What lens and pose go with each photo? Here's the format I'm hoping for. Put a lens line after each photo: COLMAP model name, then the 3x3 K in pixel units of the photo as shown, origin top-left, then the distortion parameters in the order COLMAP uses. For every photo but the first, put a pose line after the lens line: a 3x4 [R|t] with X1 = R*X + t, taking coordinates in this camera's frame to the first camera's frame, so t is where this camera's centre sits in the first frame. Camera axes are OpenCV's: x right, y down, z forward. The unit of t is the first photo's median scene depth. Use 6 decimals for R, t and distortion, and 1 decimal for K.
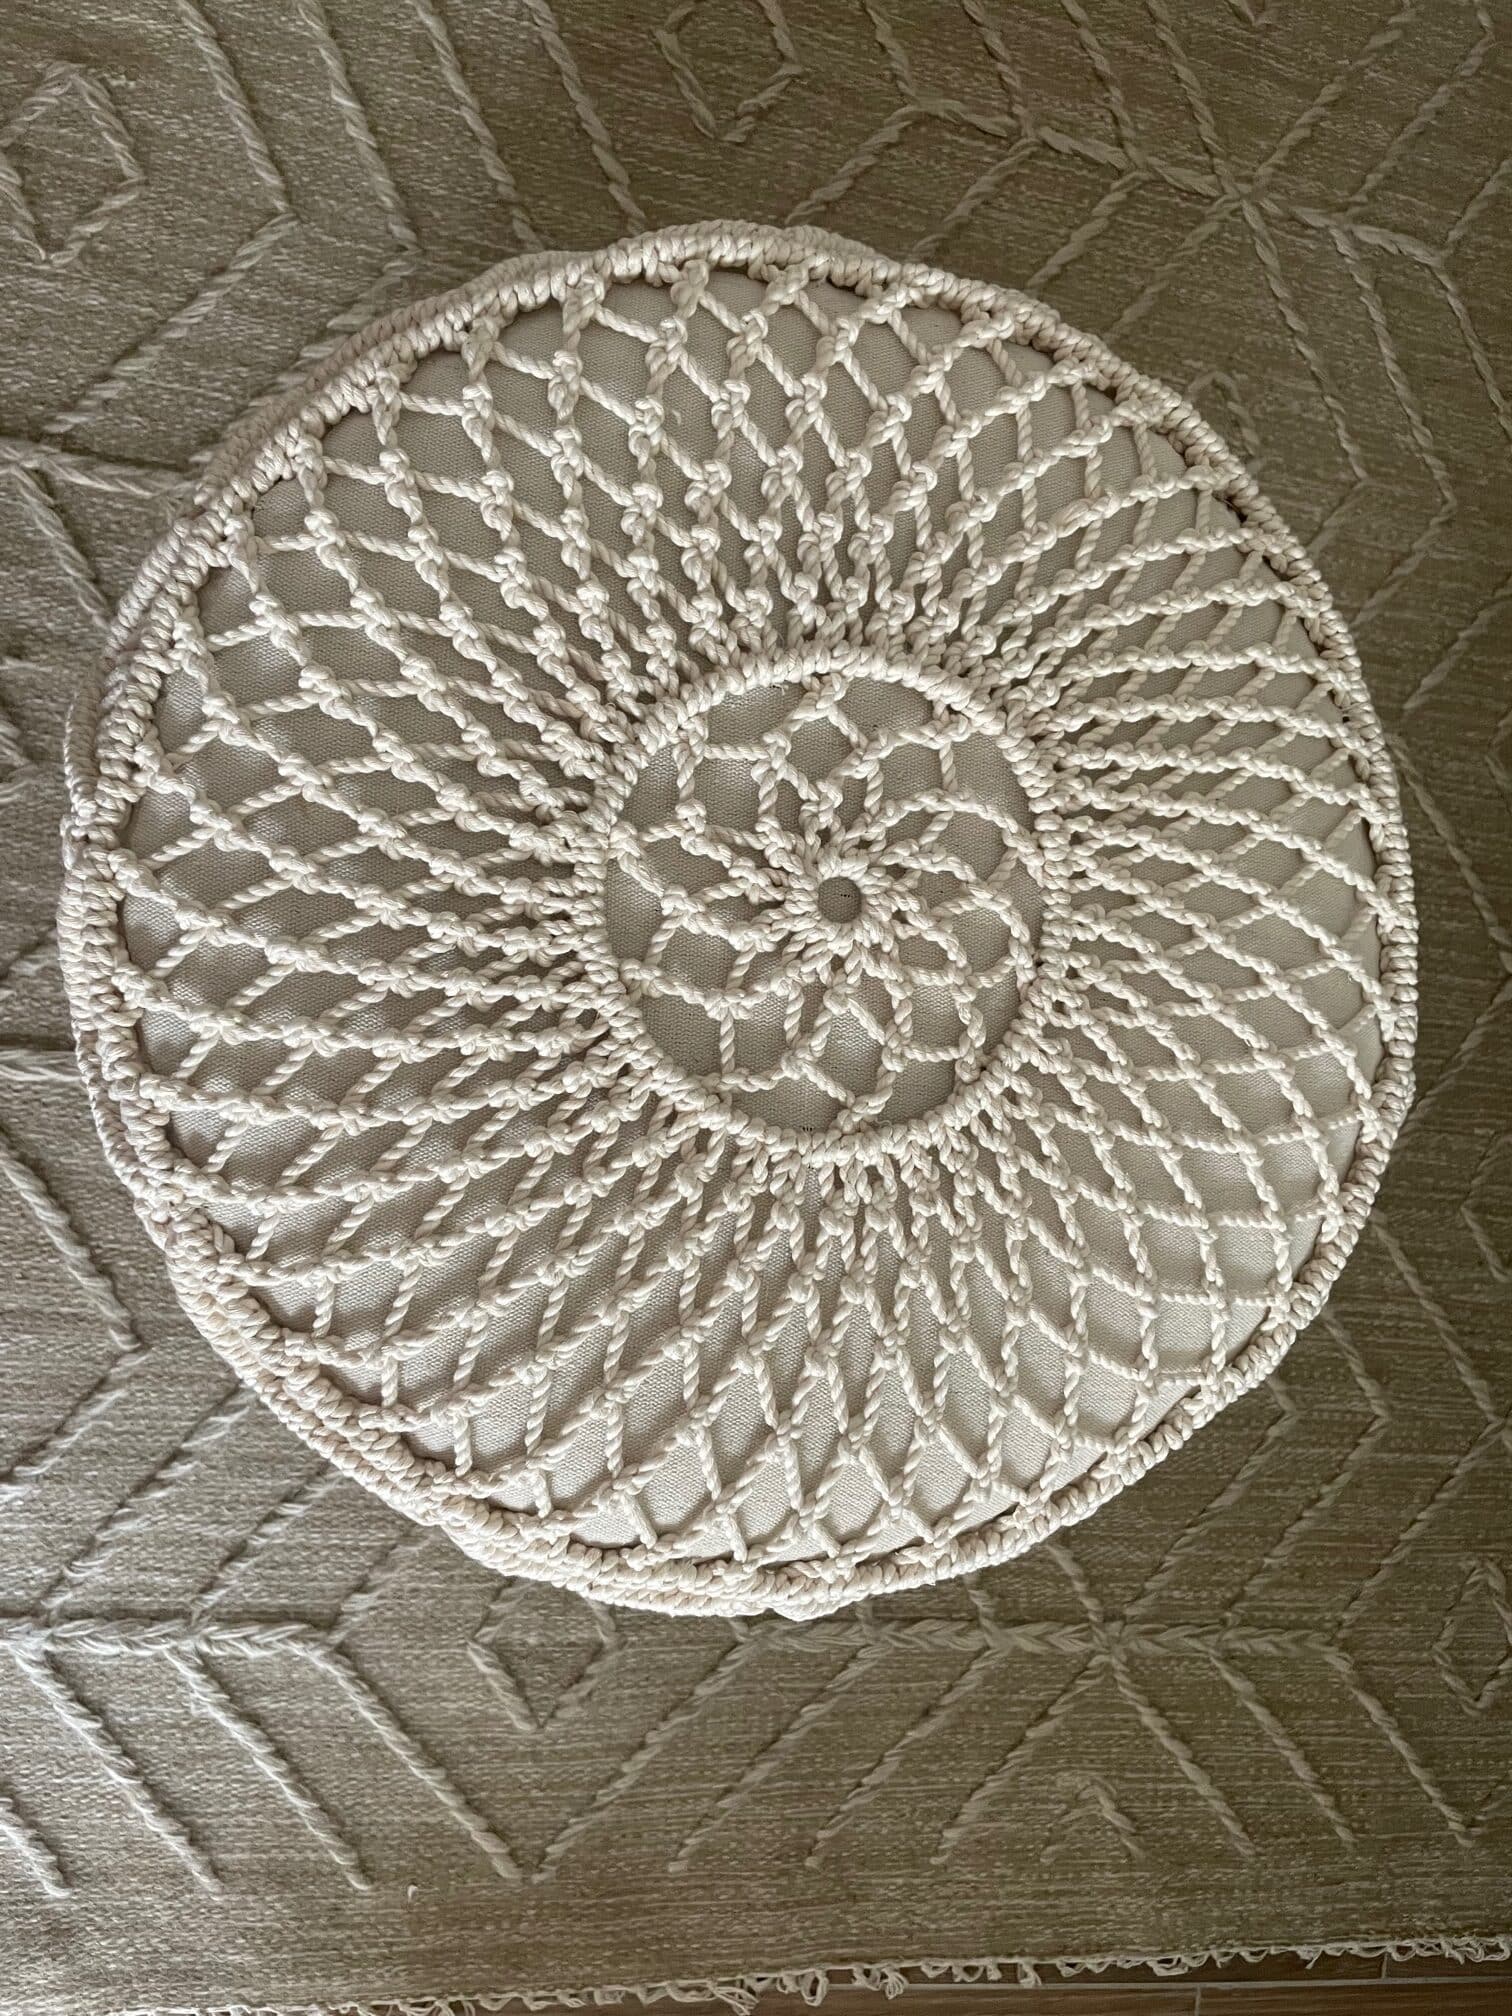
lens RADIAL K [[1545.0, 0, 775.3], [0, 1545.0, 1011.7], [0, 0, 1]] dist [0.079688, -0.111722]
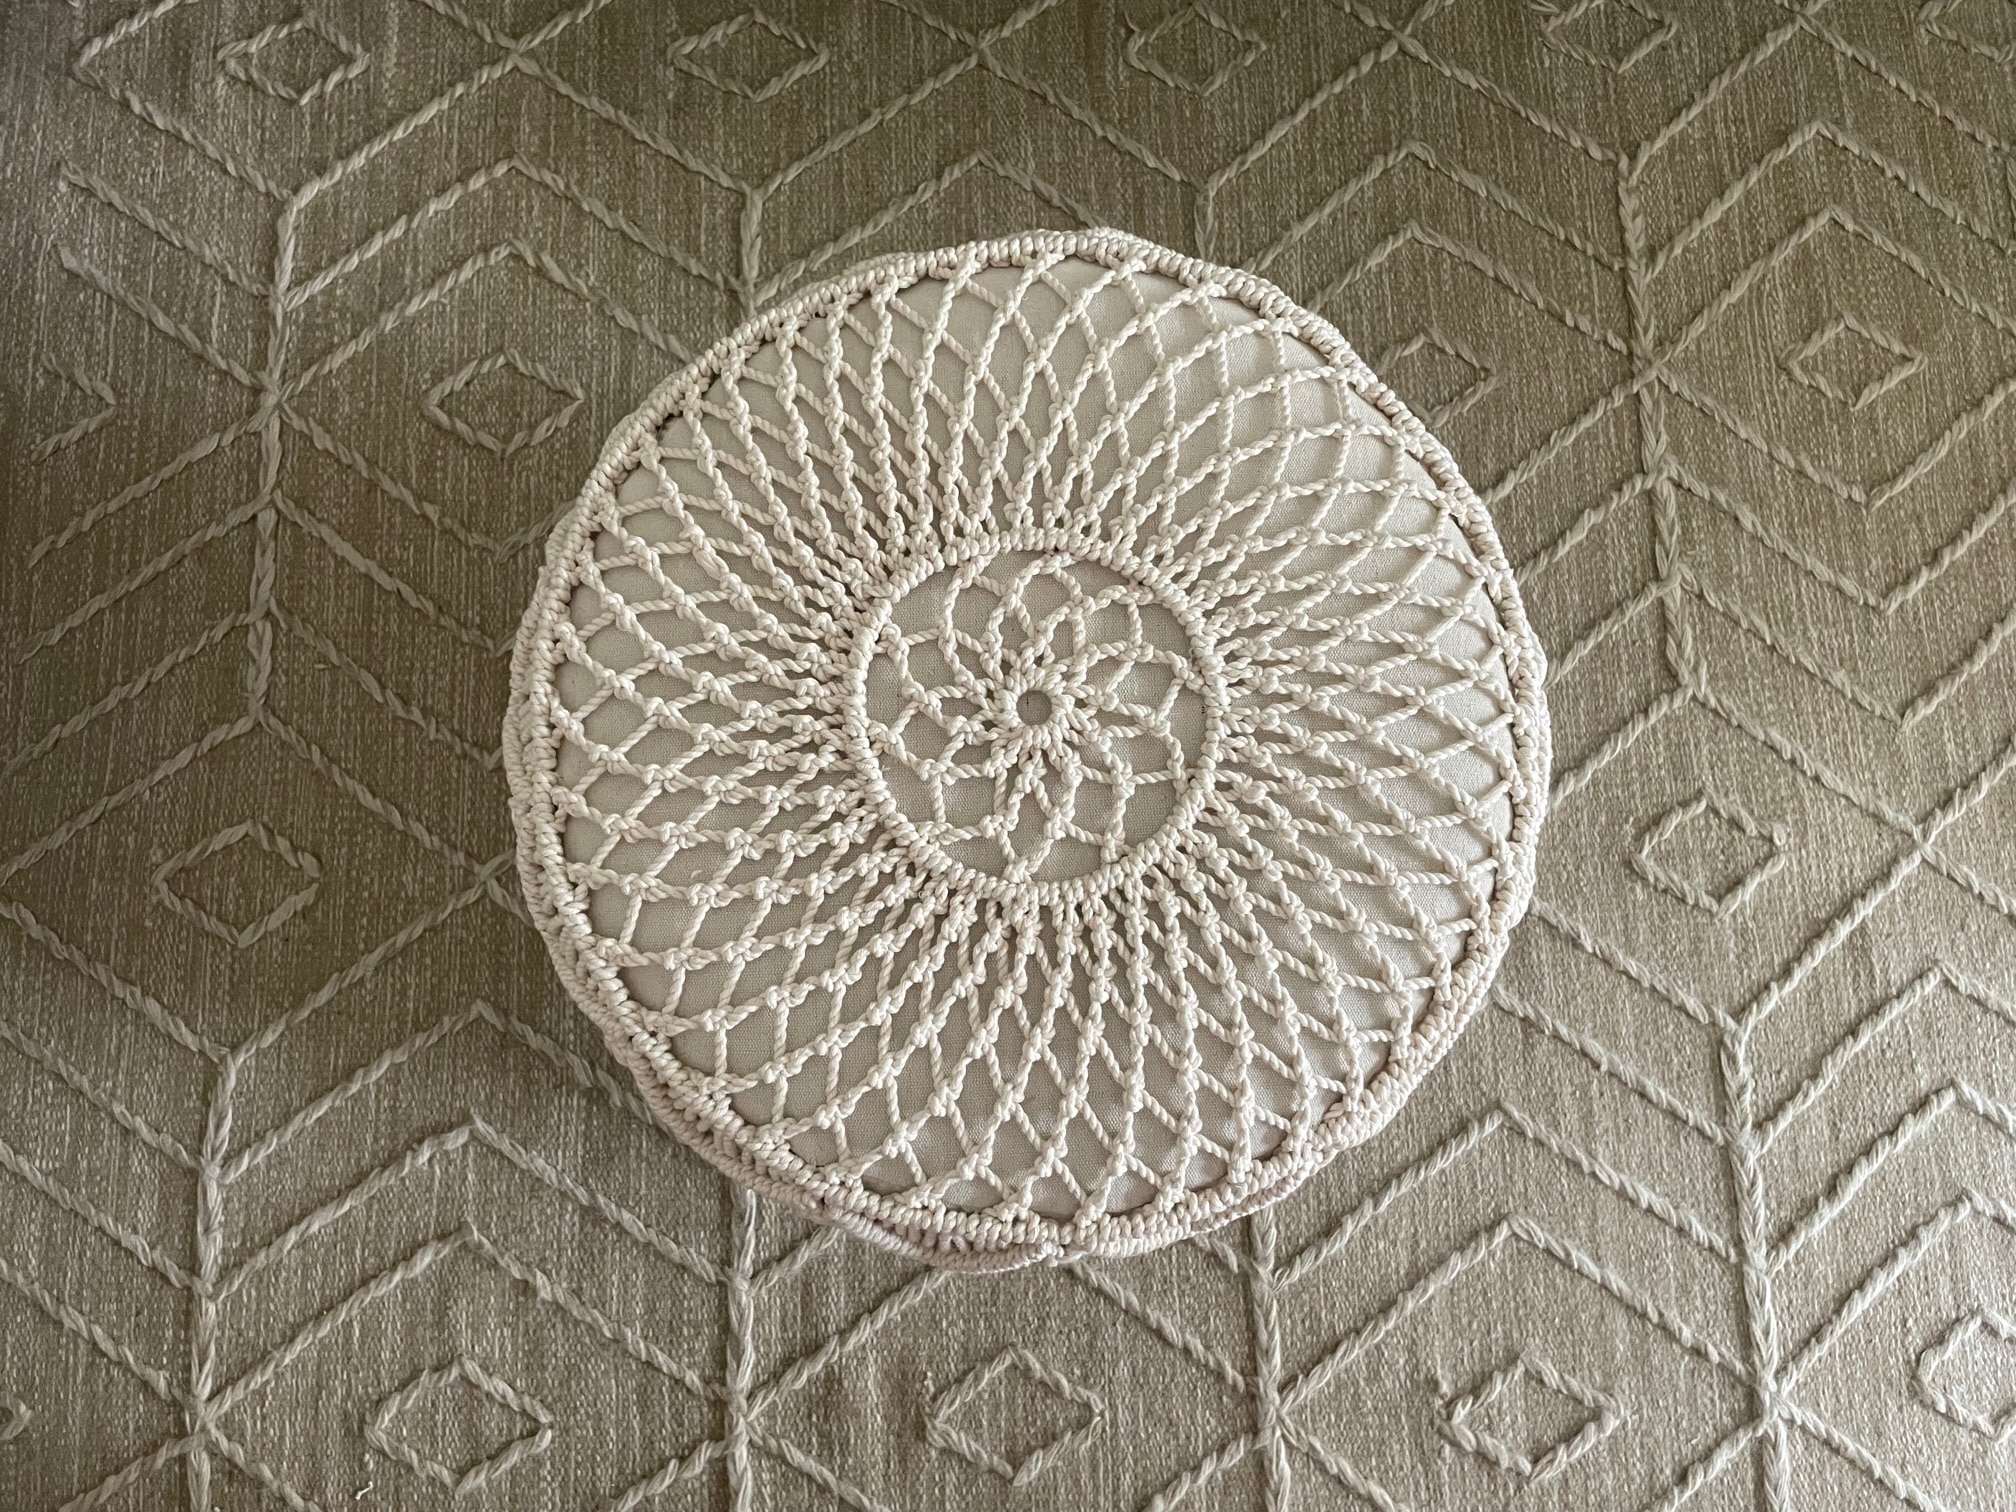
lens RADIAL K [[1545.0, 0, 1006.2], [0, 1545.0, 748.7], [0, 0, 1]] dist [0.079688, -0.111722]
pose [[-0.137105, -0.986035, -0.094535, 0.141613], [0.987444, -0.143611, 0.065812, -0.487646], [-0.078469, -0.084325, 0.993344, -0.122650]]
